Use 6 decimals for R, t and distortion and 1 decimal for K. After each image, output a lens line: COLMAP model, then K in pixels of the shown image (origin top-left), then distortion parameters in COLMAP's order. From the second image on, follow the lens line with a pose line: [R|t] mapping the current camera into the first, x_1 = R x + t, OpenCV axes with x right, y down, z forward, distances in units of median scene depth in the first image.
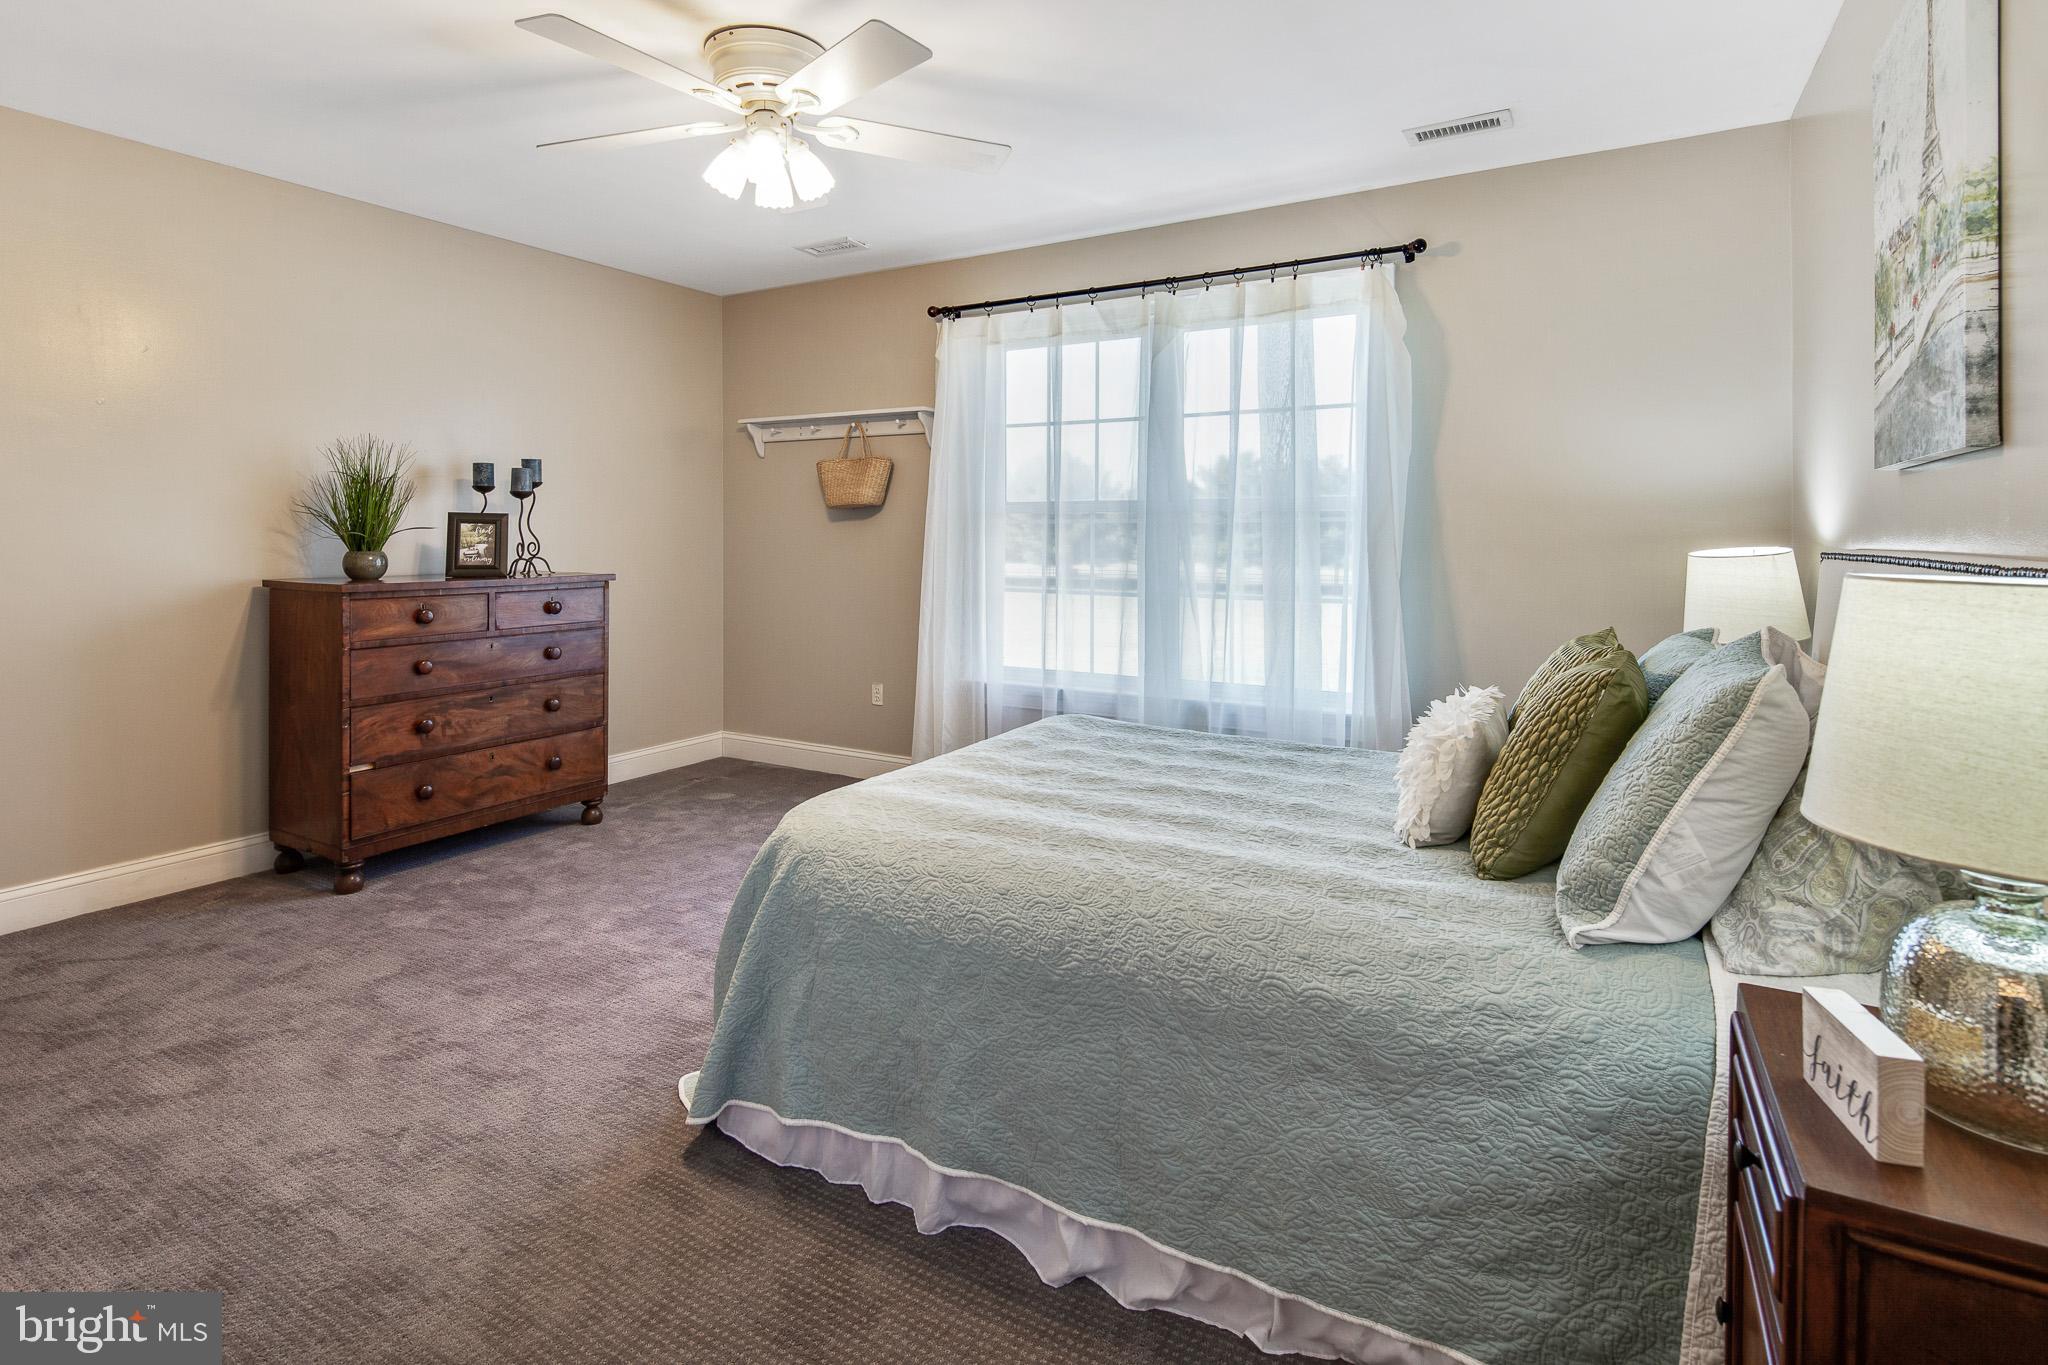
lens RADIAL K [[998.7, 0, 1015.5], [0, 998.7, 702.5], [0, 0, 1]] dist [0.000501, -0.000418]
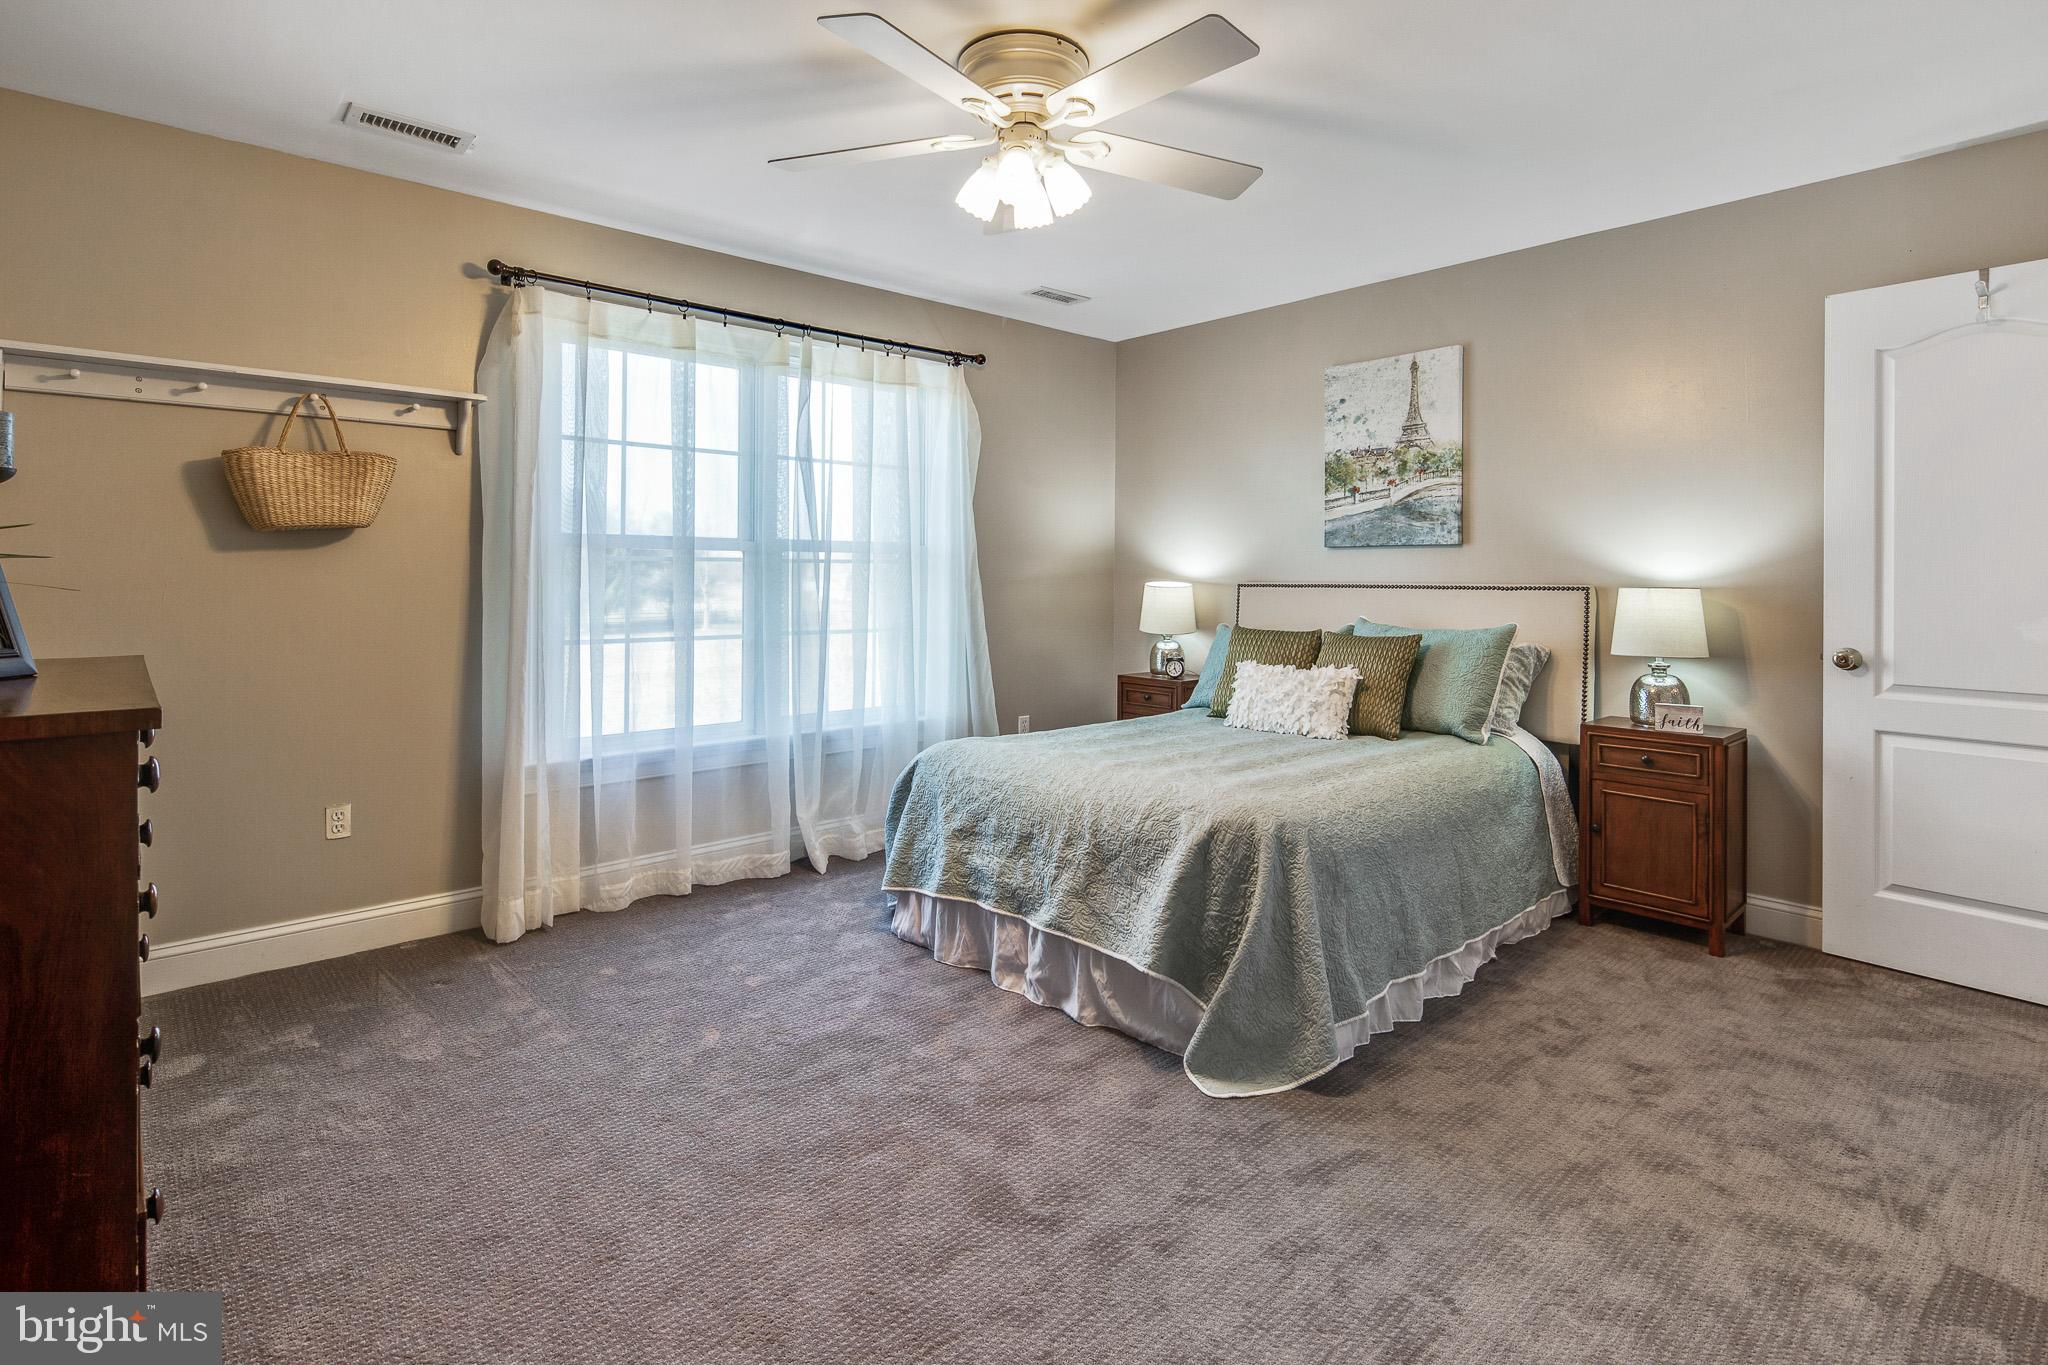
lens RADIAL K [[987.8, 0, 1028.7], [0, 987.8, 746.6], [0, 0, 1]] dist [0.012351, -0.000327]
pose [[0.304049, -0.165306, 0.938205, -0.861336], [0.154933, 0.980299, 0.122513, -0.093456], [-0.939974, 0.108108, 0.323670, 0.531742]]
